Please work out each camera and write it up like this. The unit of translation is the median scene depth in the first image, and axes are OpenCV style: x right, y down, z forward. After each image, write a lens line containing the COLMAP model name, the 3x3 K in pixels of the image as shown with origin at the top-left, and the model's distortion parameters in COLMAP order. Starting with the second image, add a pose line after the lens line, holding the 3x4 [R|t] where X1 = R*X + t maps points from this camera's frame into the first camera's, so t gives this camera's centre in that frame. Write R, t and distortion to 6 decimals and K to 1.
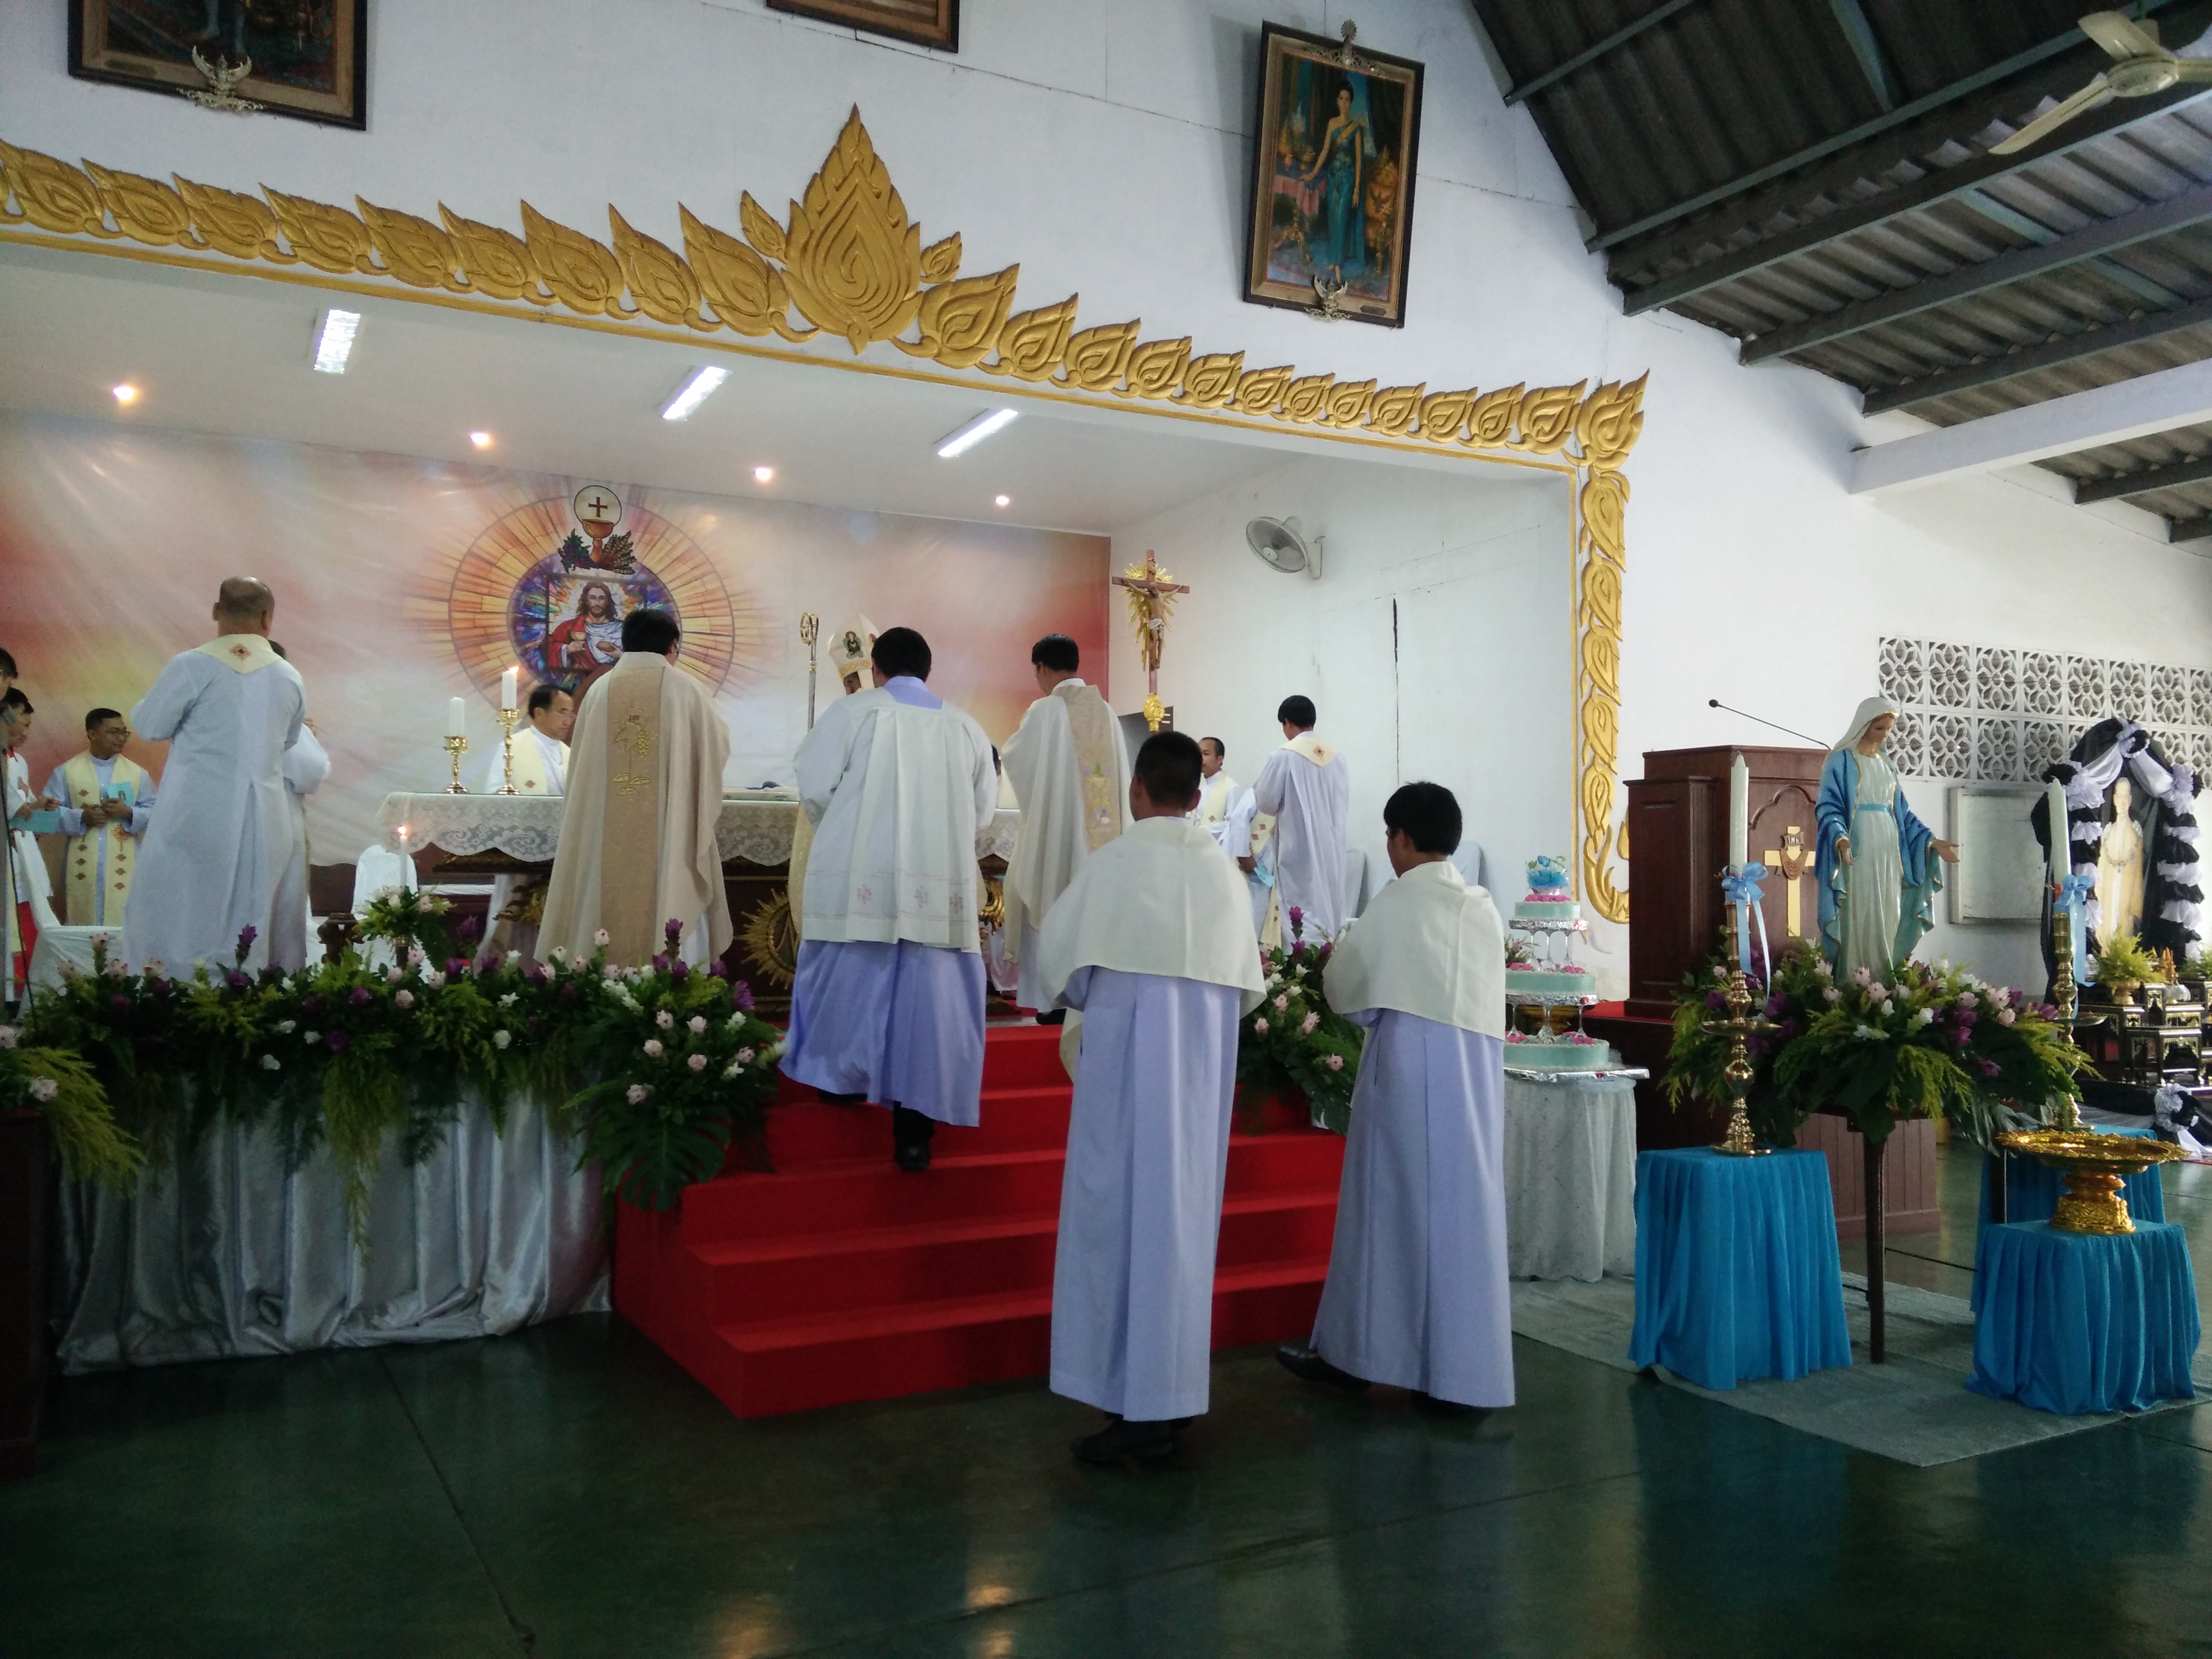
lens RADIAL K [[1796.6, 0, 1143.9], [0, 1796.6, 857.3], [0, 0, 1]] dist [0.077627, -0.092867]
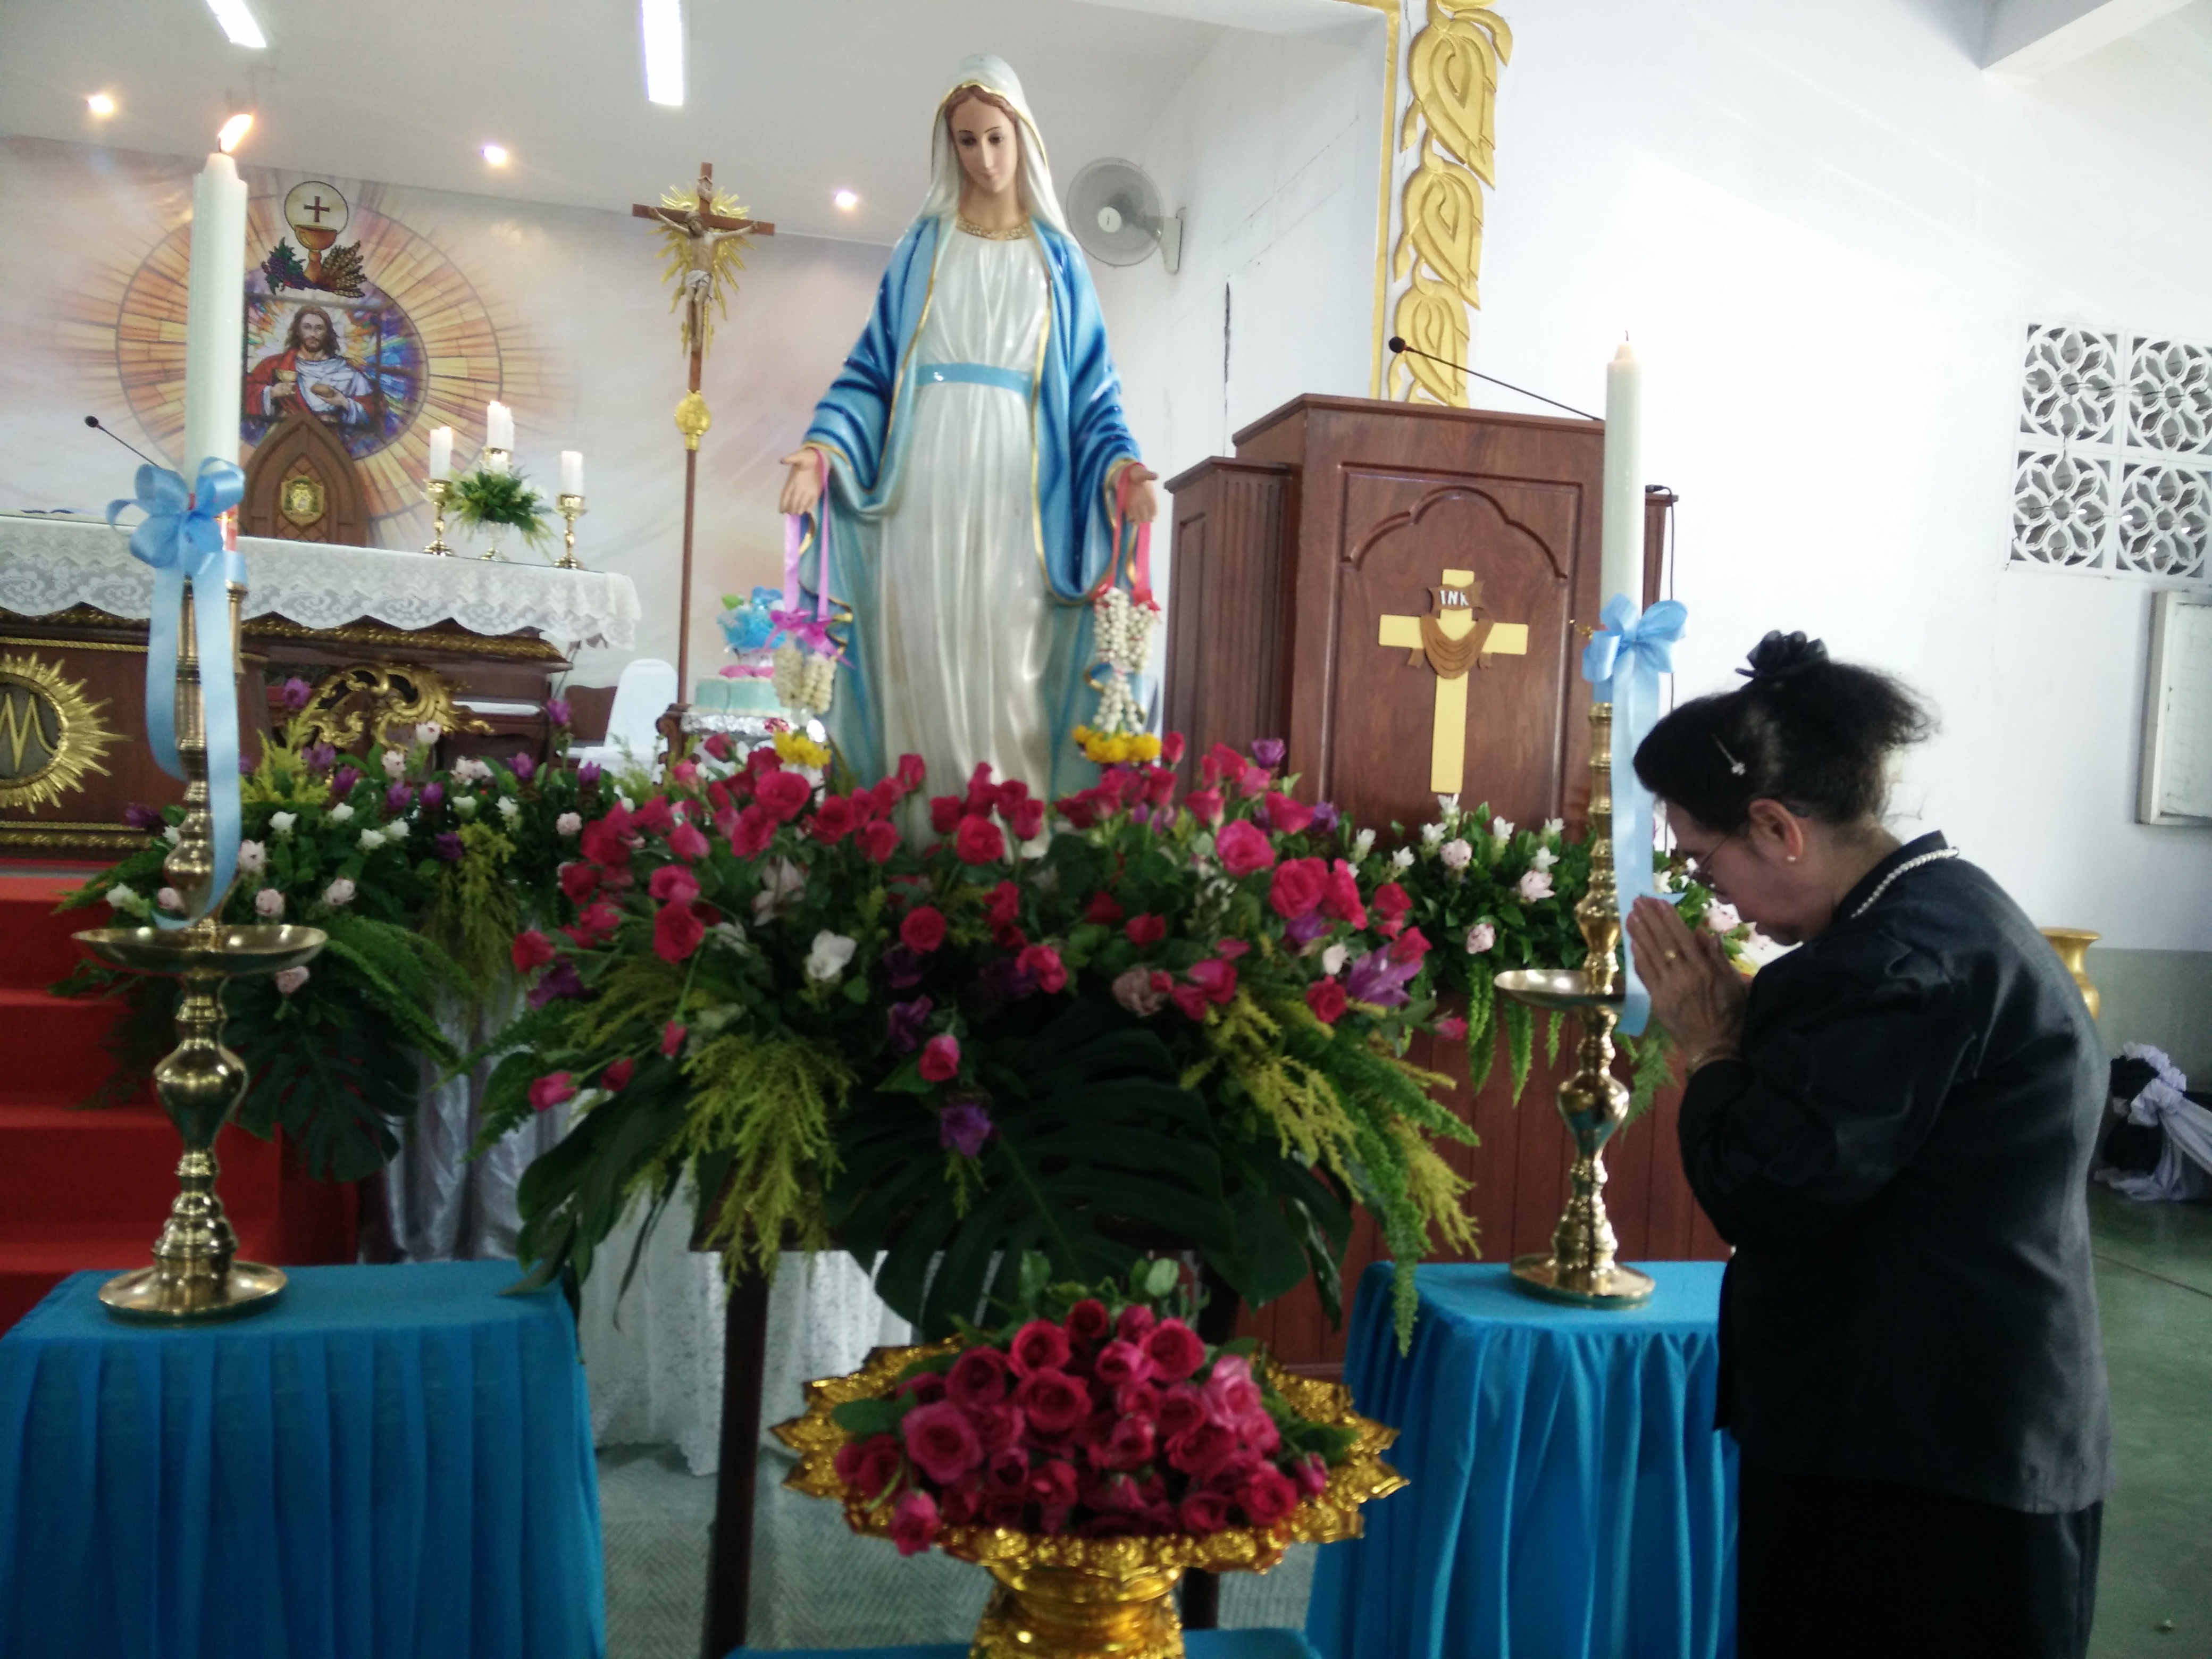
lens RADIAL K [[1796.6, 0, 1136.0], [0, 1796.6, 854.3], [0, 0, 1]] dist [0.077627, -0.092867]
pose [[0.965332, 0.055718, -0.255008, 0.346935], [-0.041420, 0.997272, 0.061100, 0.029071], [0.257716, -0.048420, 0.965007, 0.428572]]
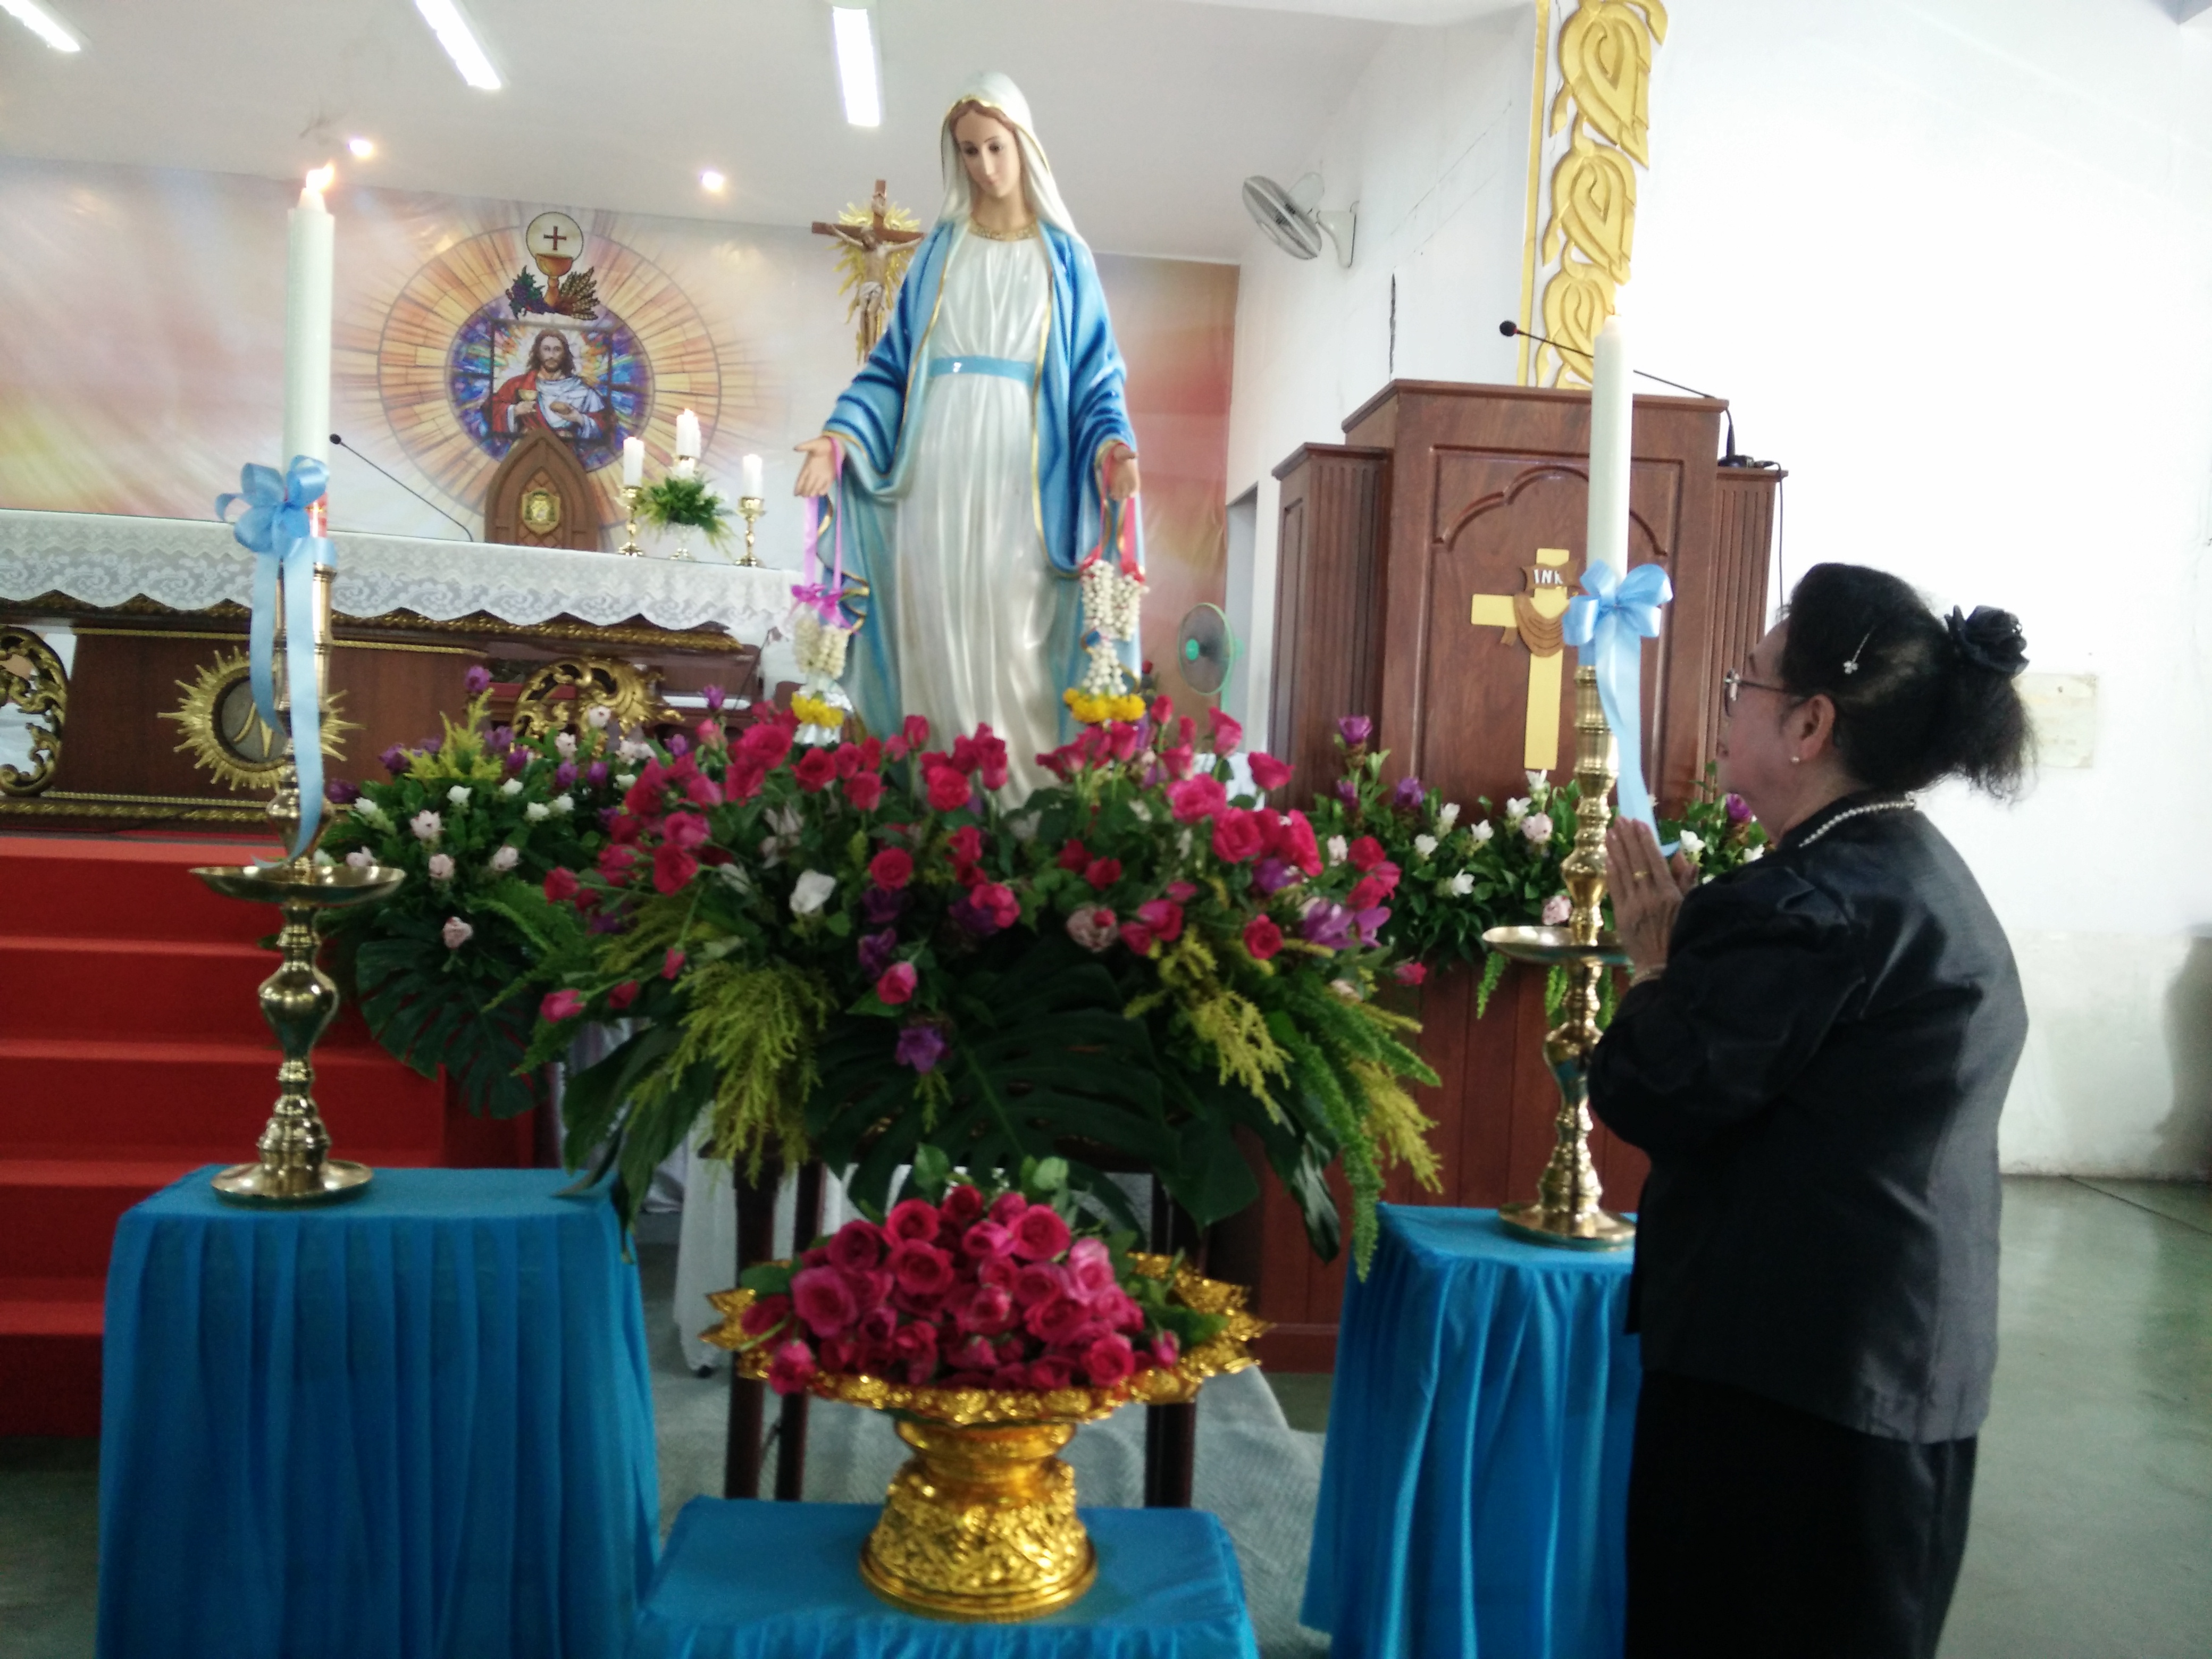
lens RADIAL K [[1796.6, 0, 1135.6], [0, 1796.6, 855.6], [0, 0, 1]] dist [0.077627, -0.092867]
pose [[0.922662, 0.061937, -0.380603, 0.384799], [-0.039309, 0.996982, 0.066951, 0.033020], [0.383601, -0.046812, 0.922312, 0.423016]]
